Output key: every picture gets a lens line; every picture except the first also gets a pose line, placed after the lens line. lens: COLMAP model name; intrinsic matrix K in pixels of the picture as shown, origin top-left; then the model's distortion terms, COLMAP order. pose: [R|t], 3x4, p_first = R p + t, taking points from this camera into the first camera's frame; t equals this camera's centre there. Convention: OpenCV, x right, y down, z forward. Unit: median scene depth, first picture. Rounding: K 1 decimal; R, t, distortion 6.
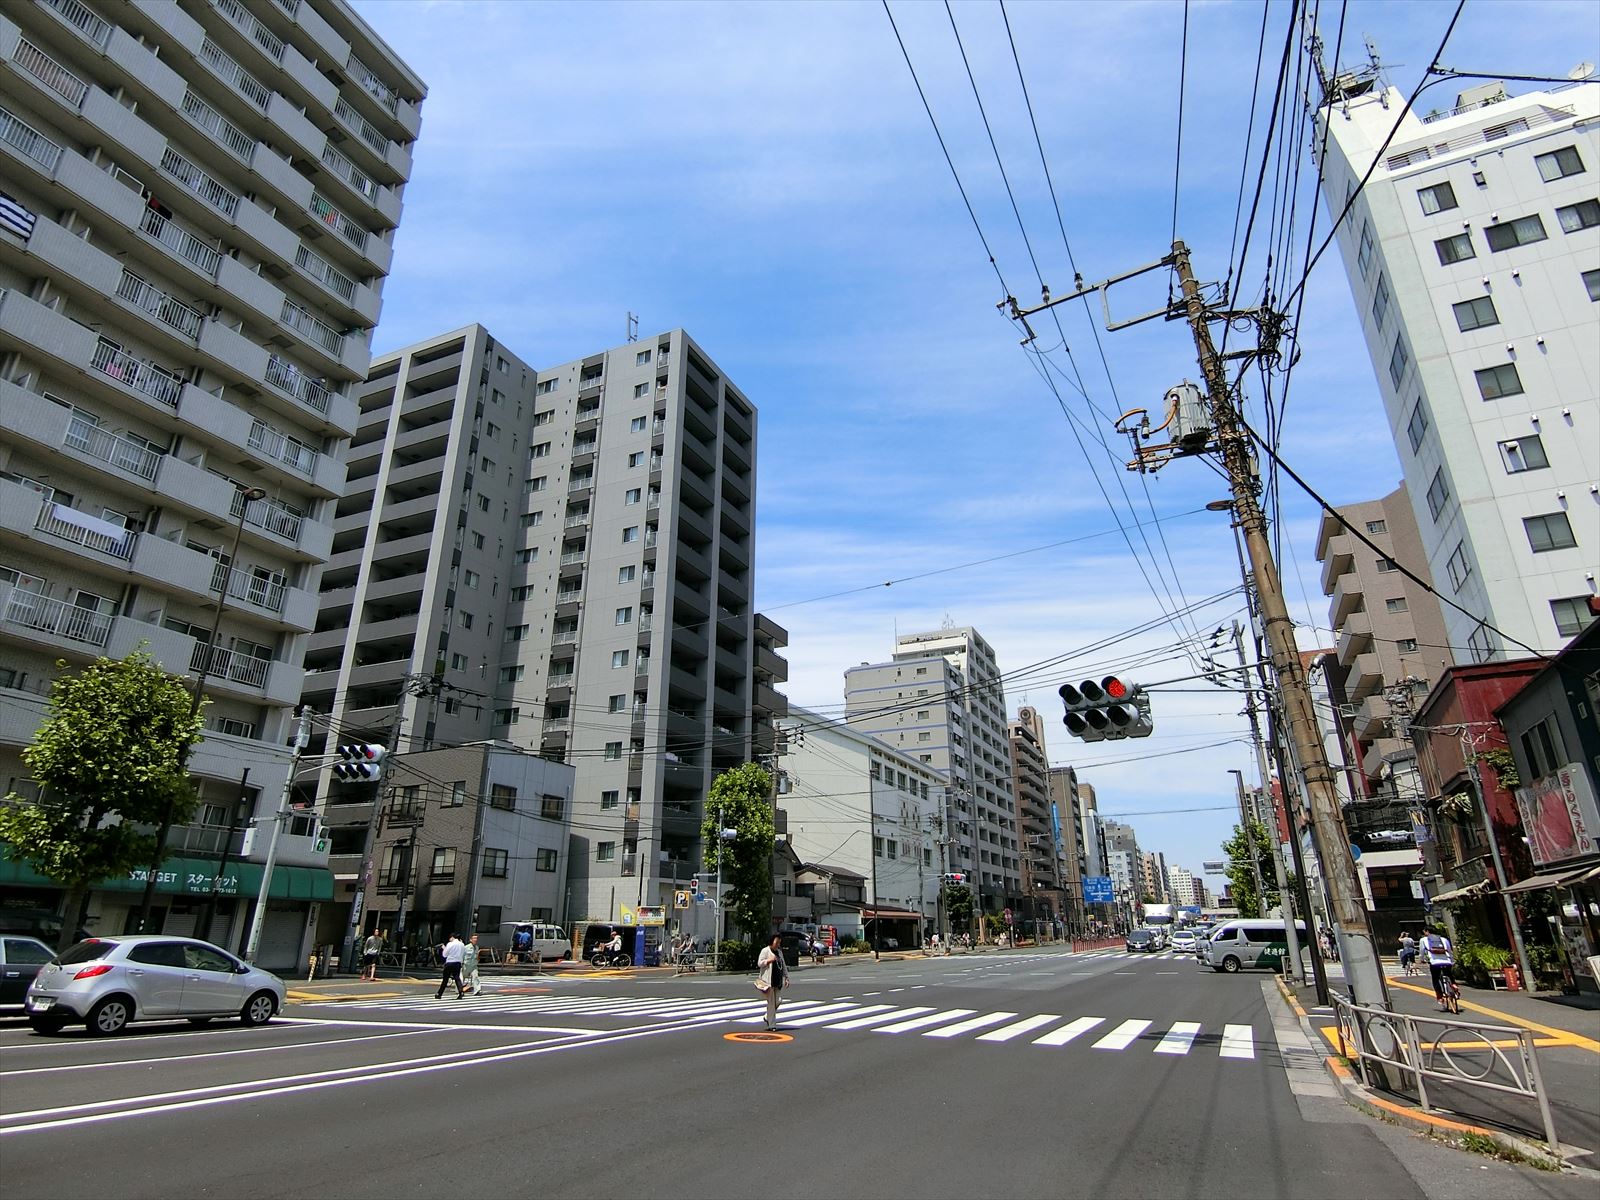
lens RADIAL K [[876.4, 0, 800.0], [0, 876.4, 600.0], [0, 0, 1]] dist [-0.034006, -0.000345]
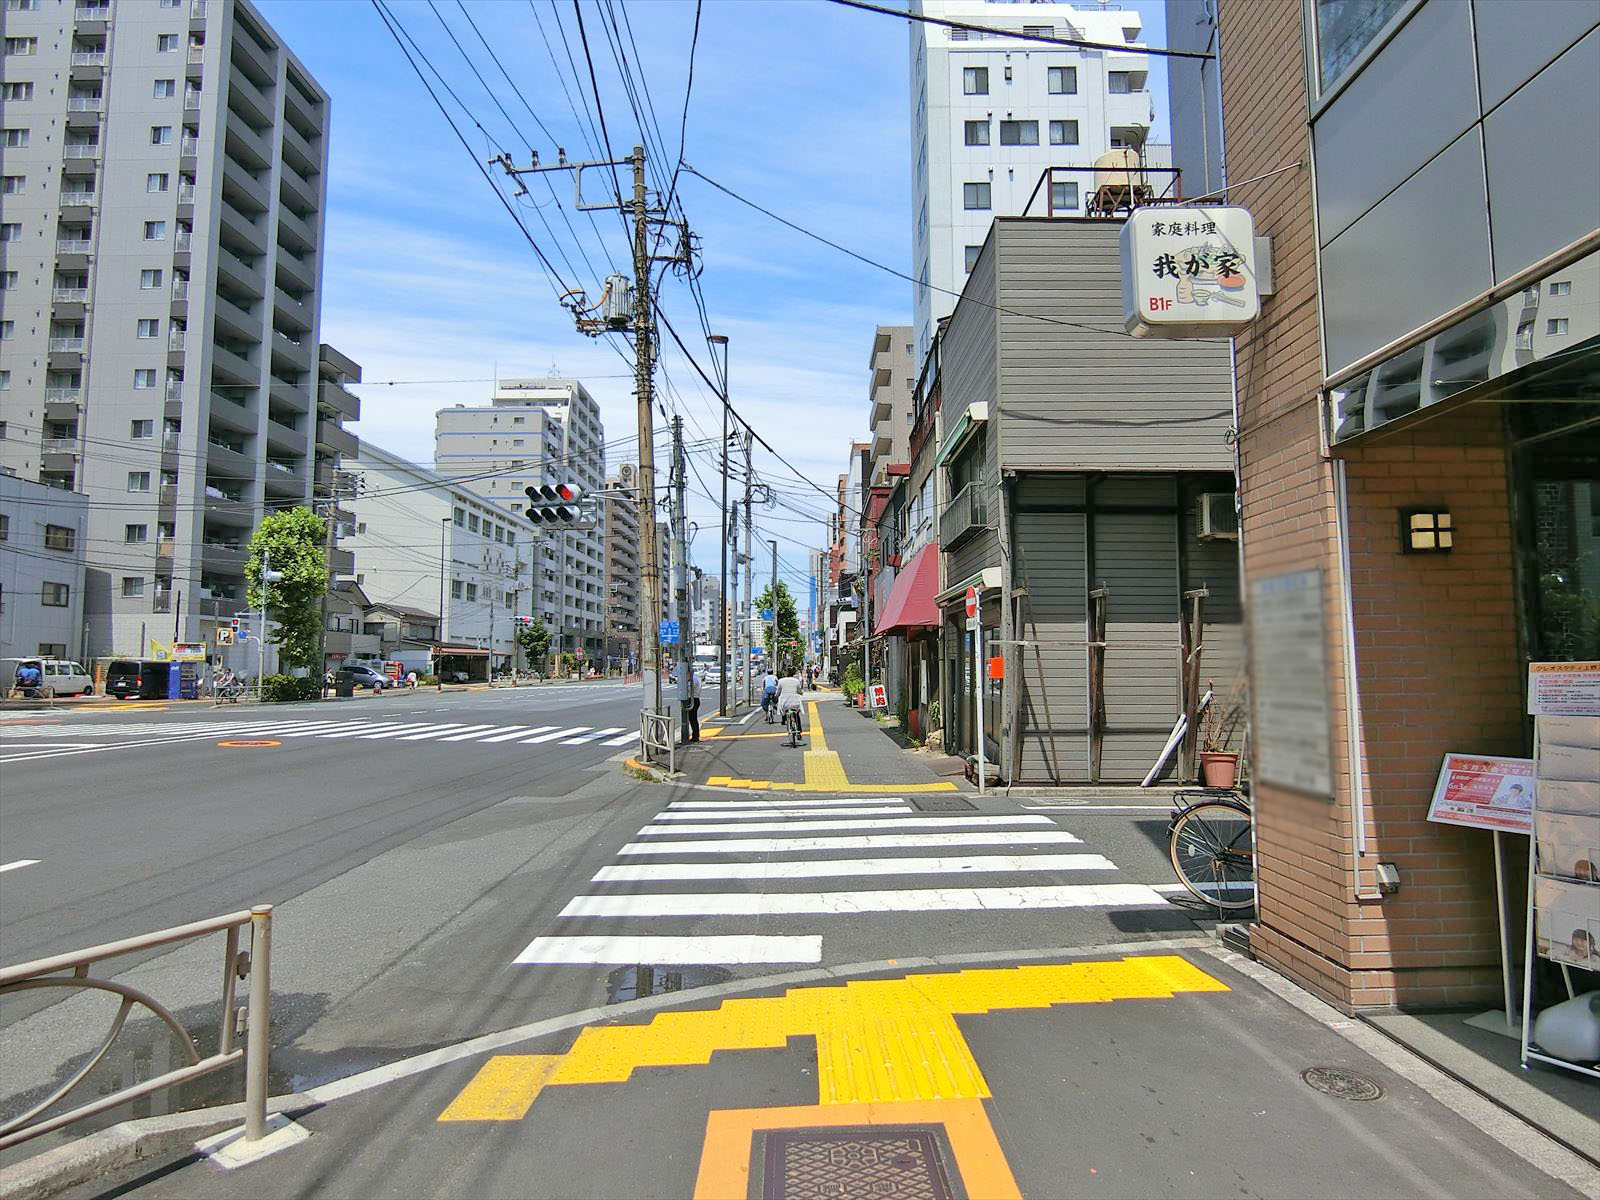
lens RADIAL K [[887.2, 0, 827.6], [0, 887.2, 607.3], [0, 0, 1]] dist [-0.021780, -0.001454]
pose [[0.902600, 0.025503, 0.429724, 0.046156], [-0.149964, 0.954341, 0.258349, -0.044714], [-0.403515, -0.297629, 0.865212, -0.119823]]
